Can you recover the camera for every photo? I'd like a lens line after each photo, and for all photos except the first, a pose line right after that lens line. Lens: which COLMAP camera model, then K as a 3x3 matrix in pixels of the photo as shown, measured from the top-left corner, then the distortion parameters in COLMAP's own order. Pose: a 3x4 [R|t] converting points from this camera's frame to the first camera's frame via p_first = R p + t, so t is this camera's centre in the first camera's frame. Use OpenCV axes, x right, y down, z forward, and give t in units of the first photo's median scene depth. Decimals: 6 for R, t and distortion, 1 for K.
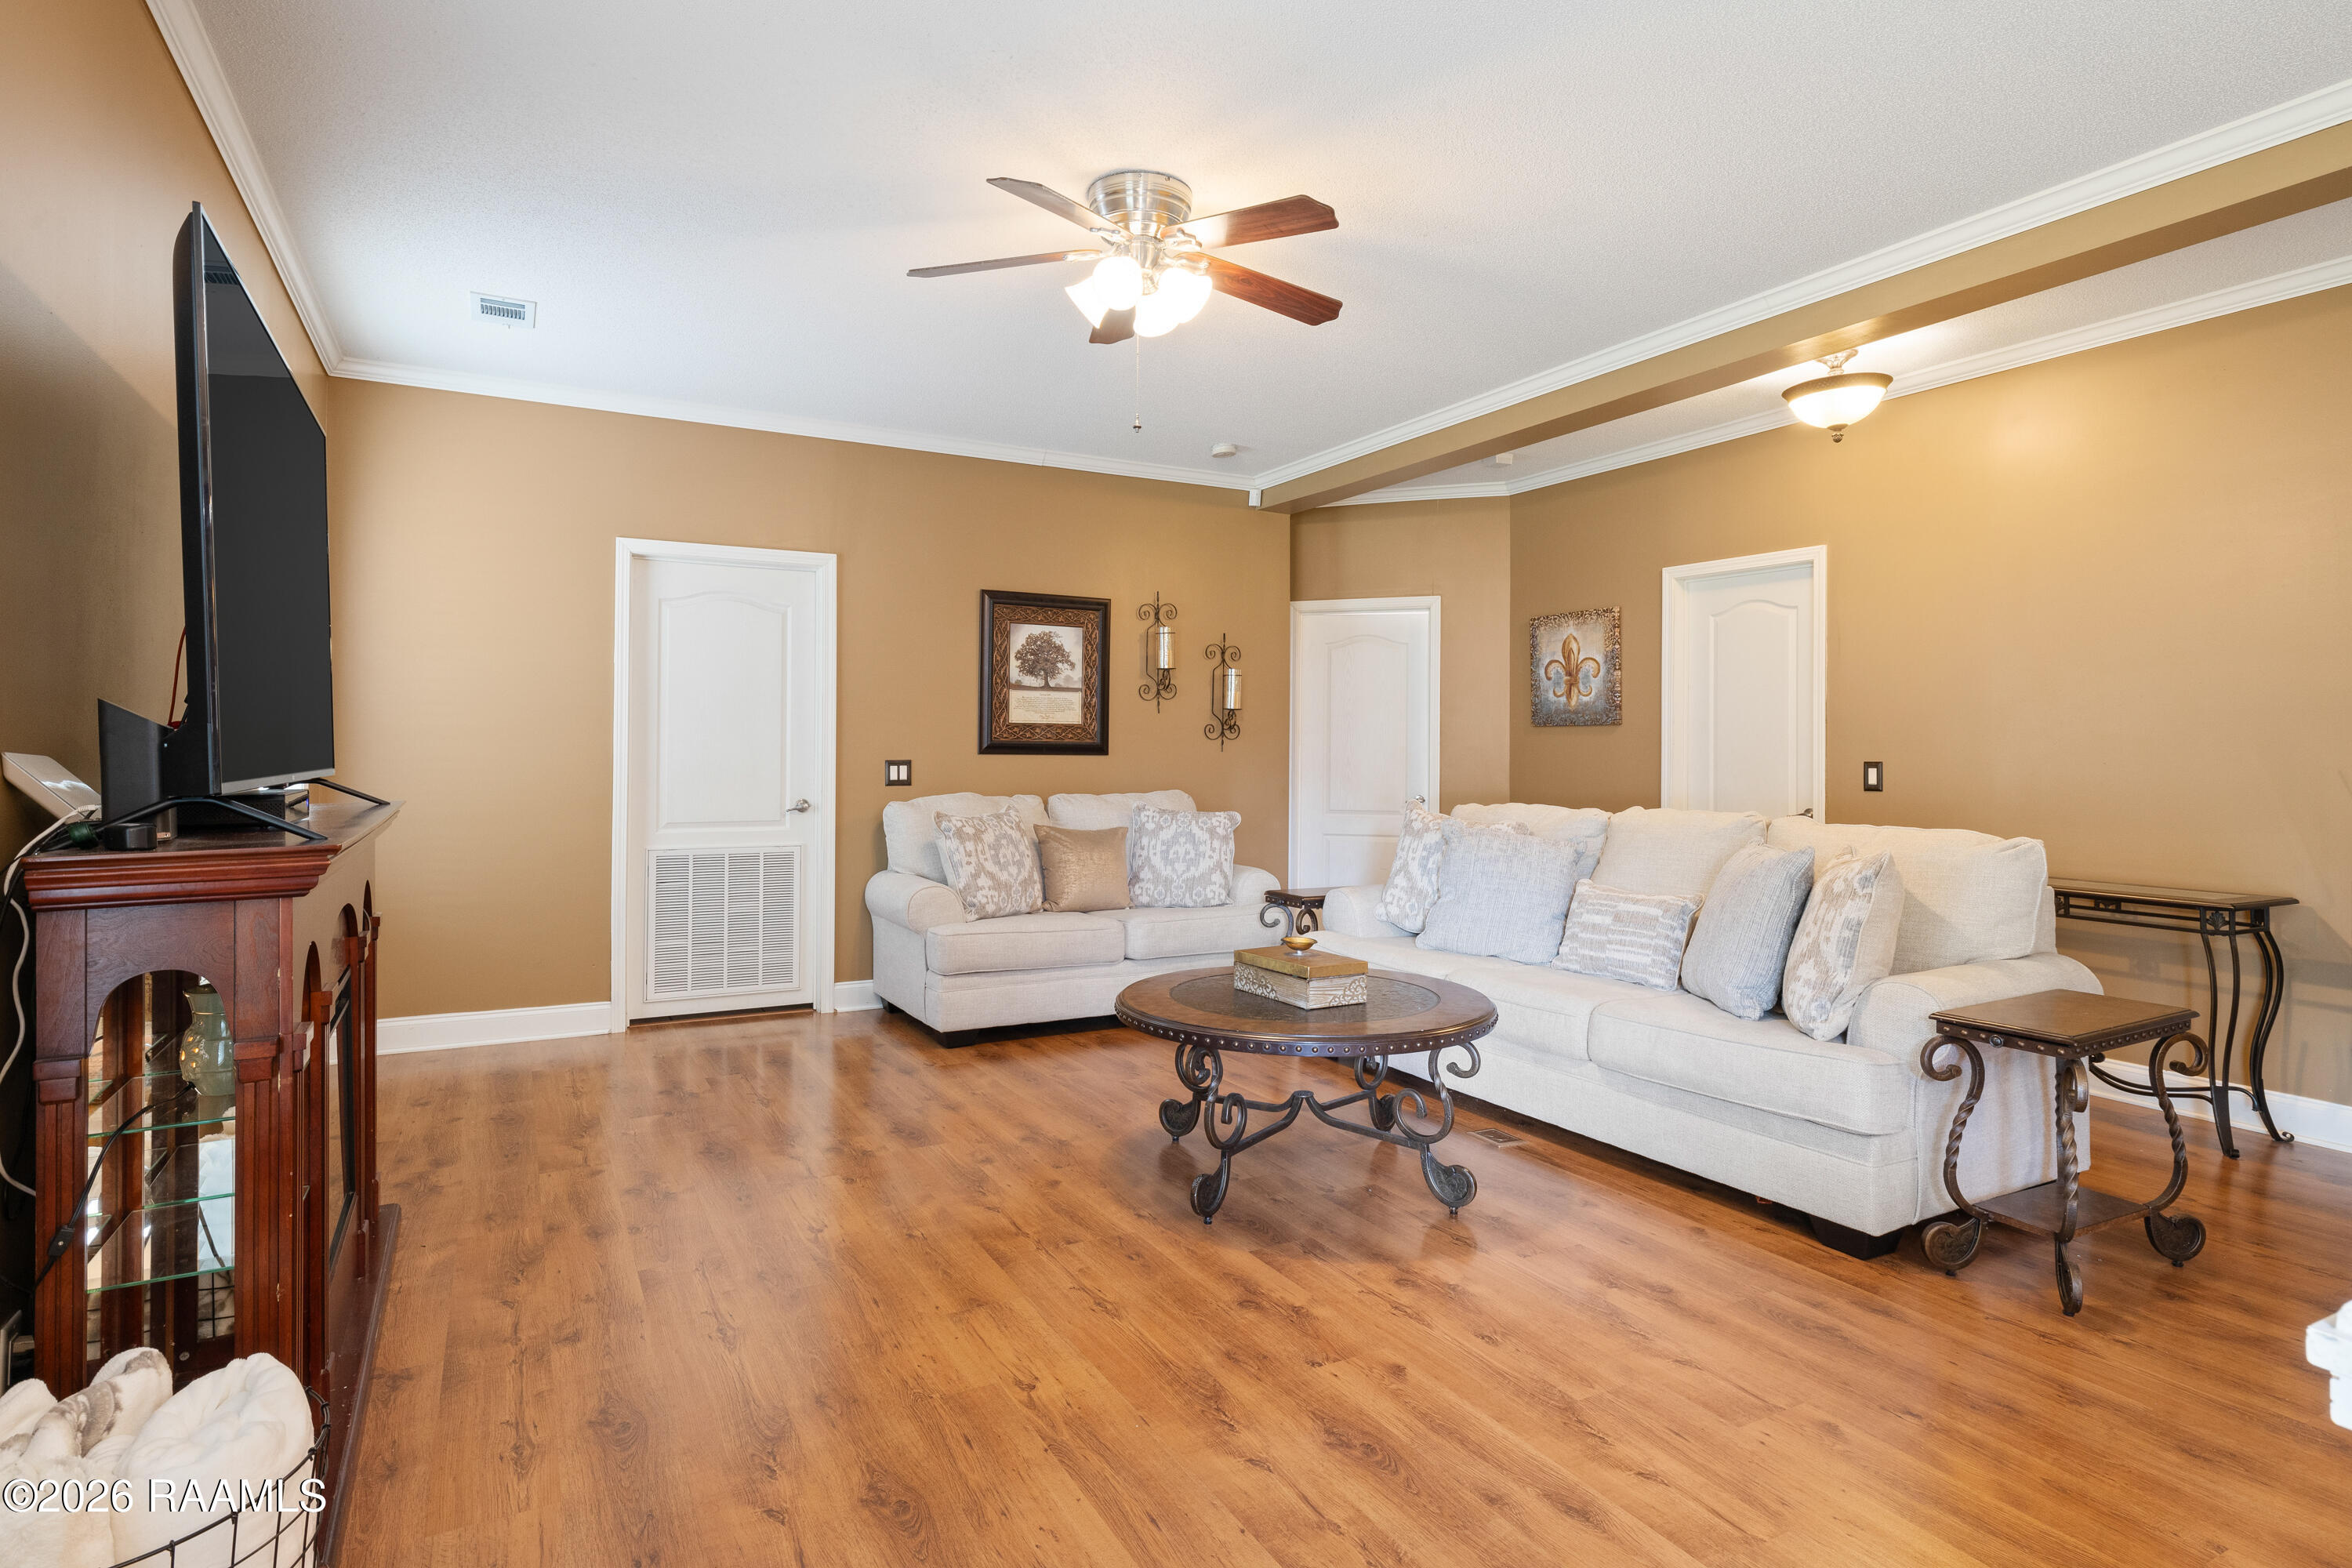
lens RADIAL K [[1206.5, 0, 1139.6], [0, 1206.5, 732.5], [0, 0, 1]] dist [-0.000708, 0.002356]
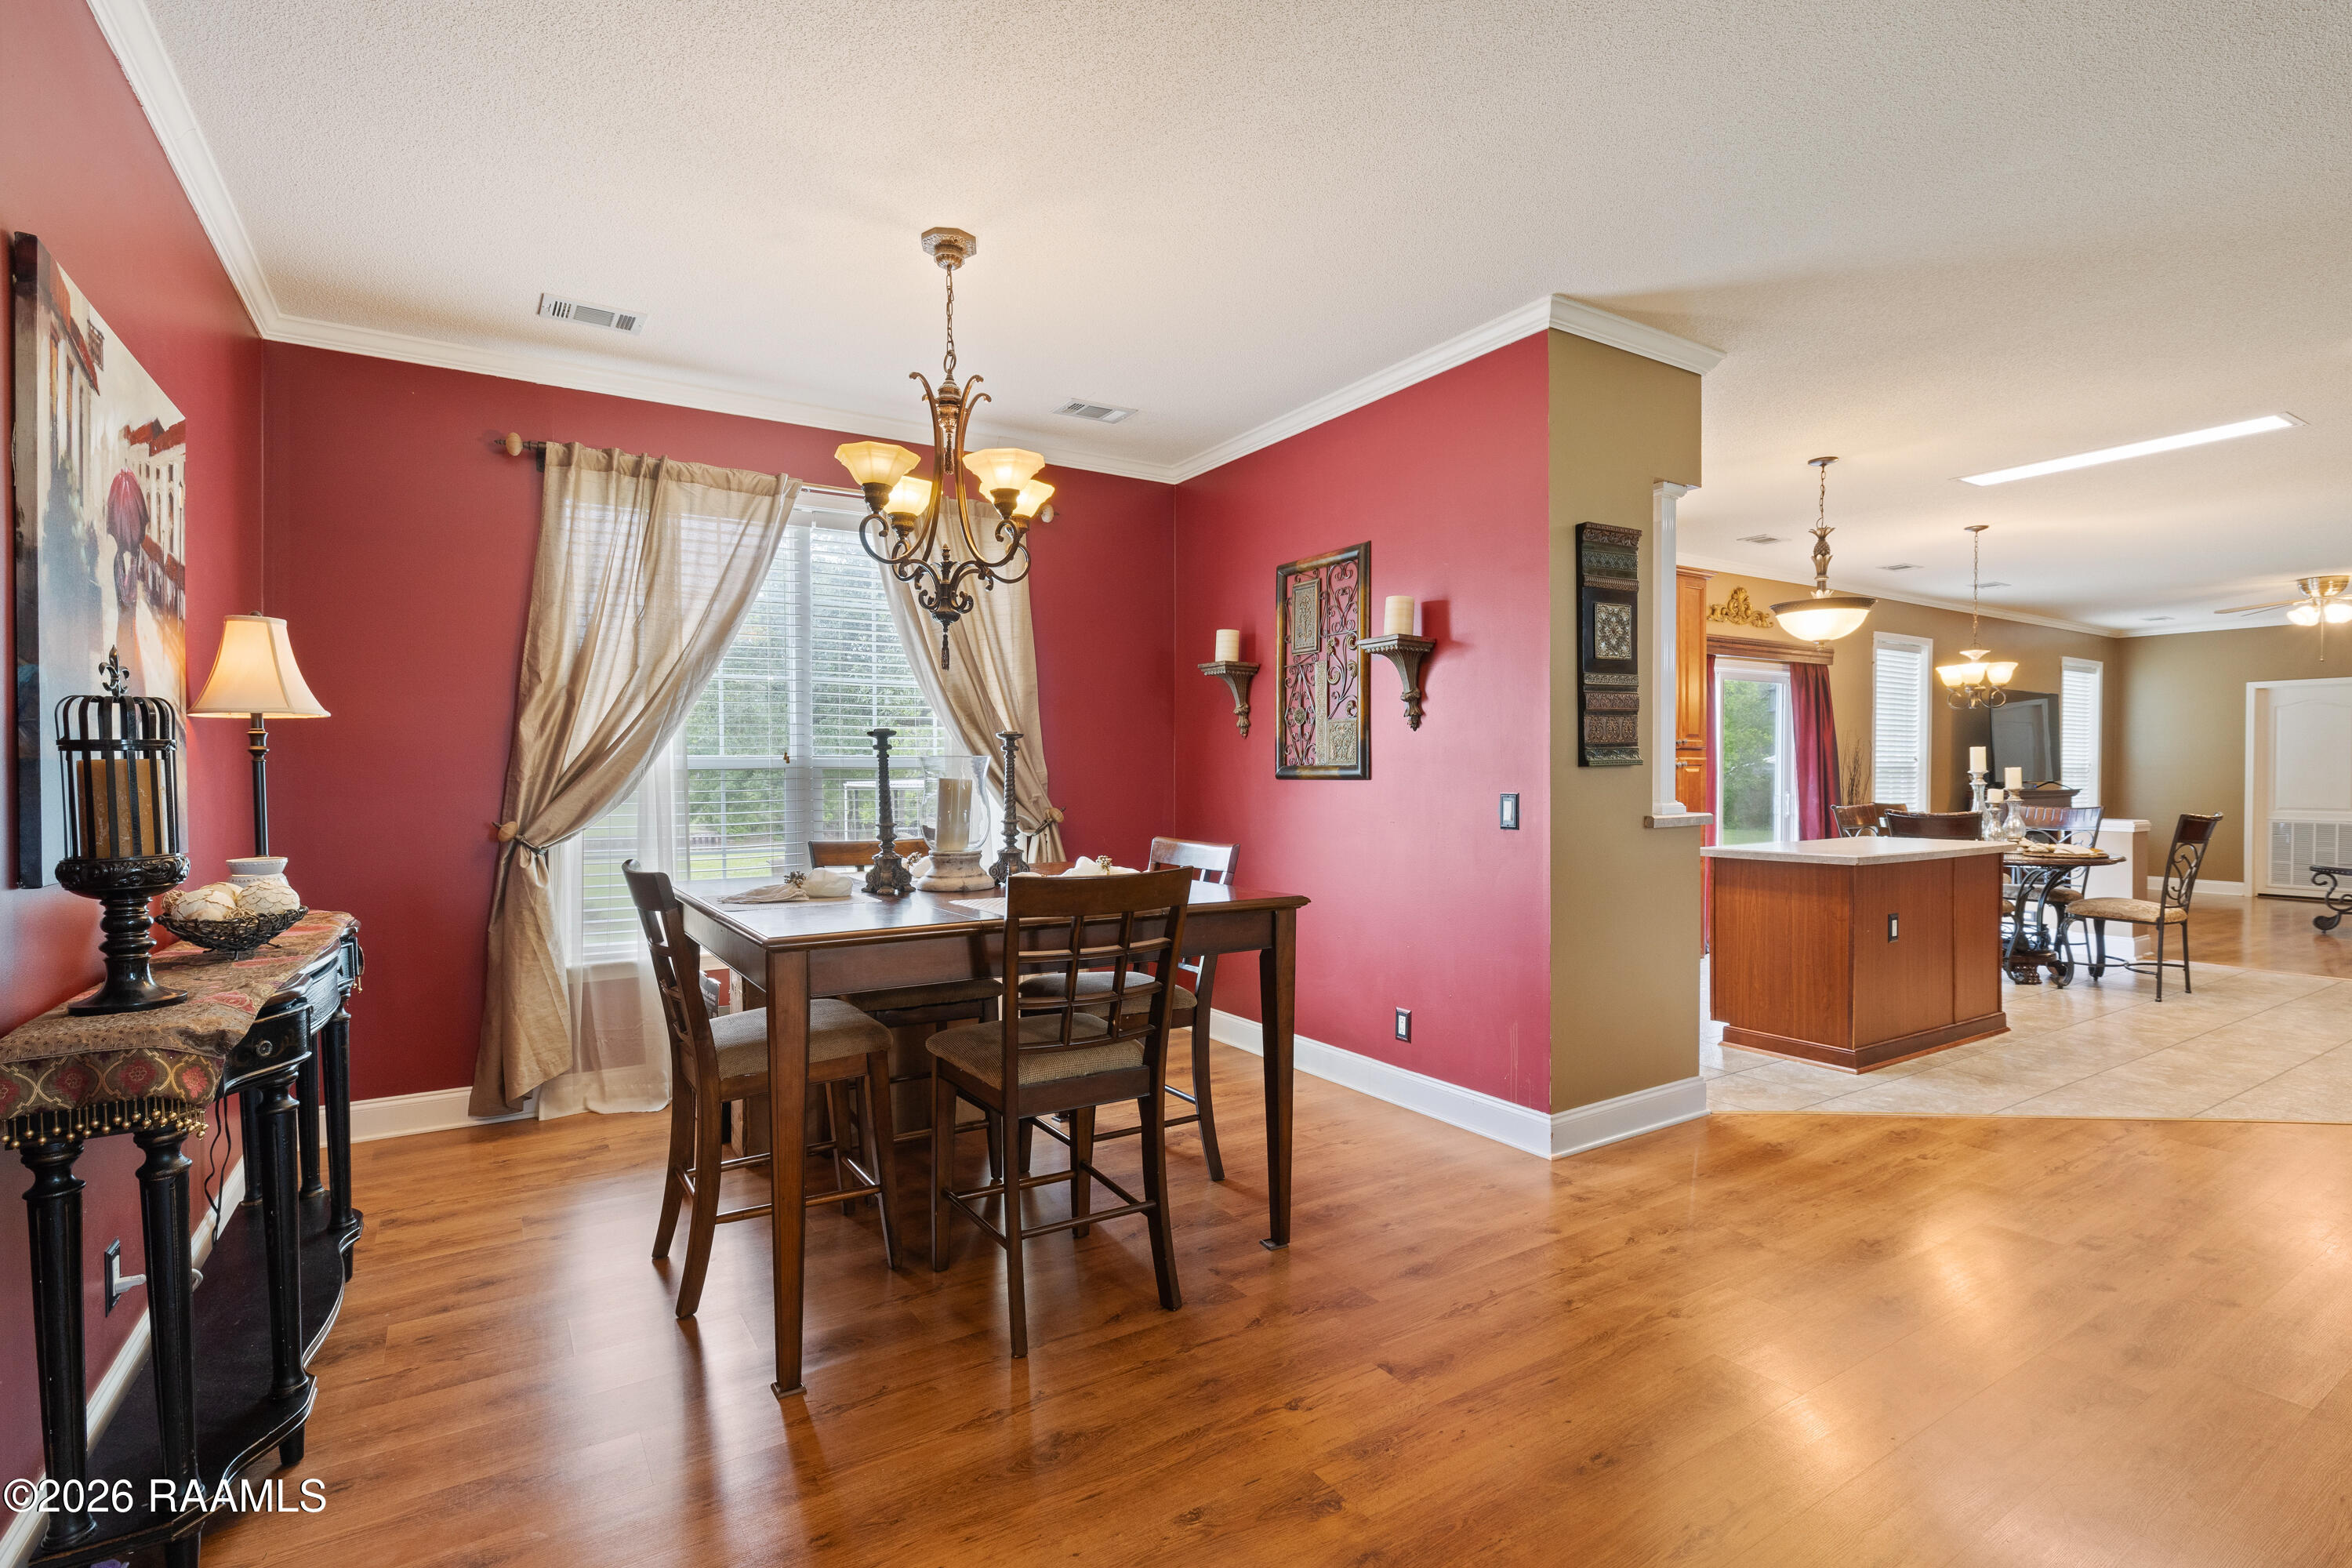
lens RADIAL K [[1128.3, 0, 1170.5], [0, 1128.3, 791.2], [0, 0, 1]] dist [-0.004235, 0.002707]
pose [[0.082254, 0.012781, -0.996529, 1.445862], [0.013805, 0.999807, 0.013962, -0.011577], [0.996516, -0.014905, 0.082062, -1.149977]]
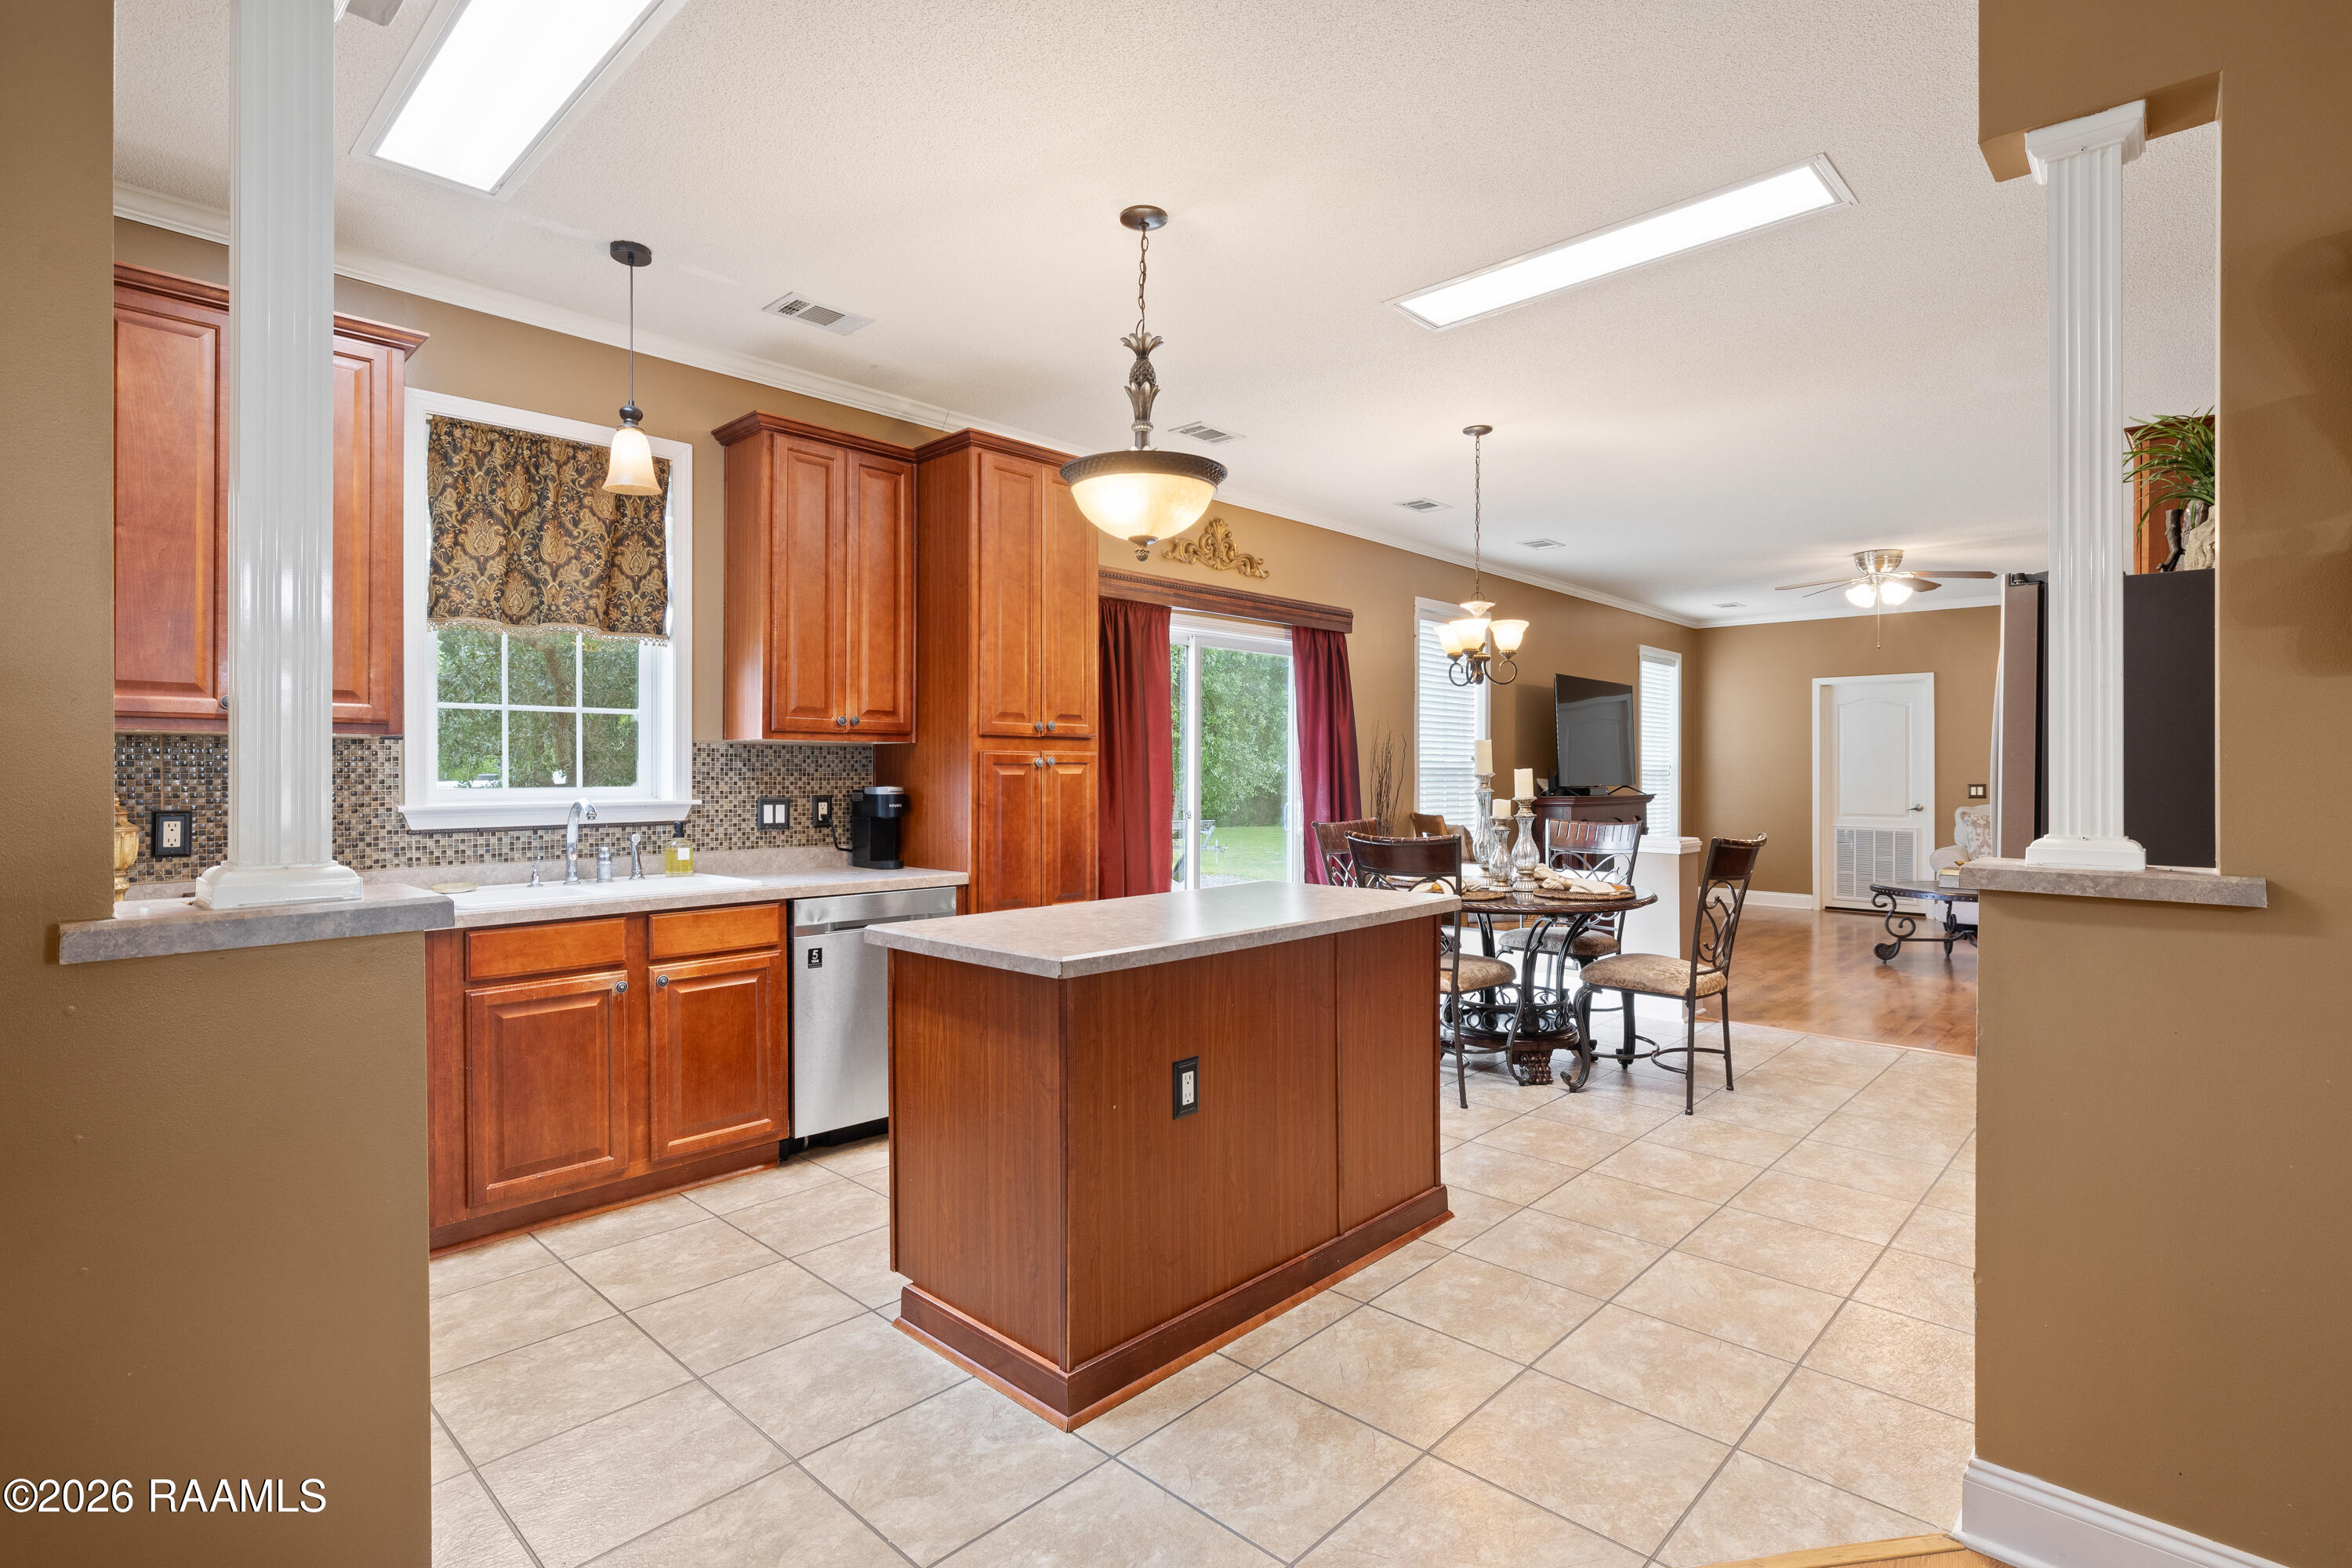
lens RADIAL K [[1128.3, 0, 1192.5], [0, 1128.3, 767.5], [0, 0, 1]] dist [-0.004235, 0.002707]
pose [[0.325654, -0.007458, -0.945459, 1.023210], [0.011381, 0.999927, -0.003967, -0.007870], [0.945420, -0.009468, 0.325716, -0.643163]]
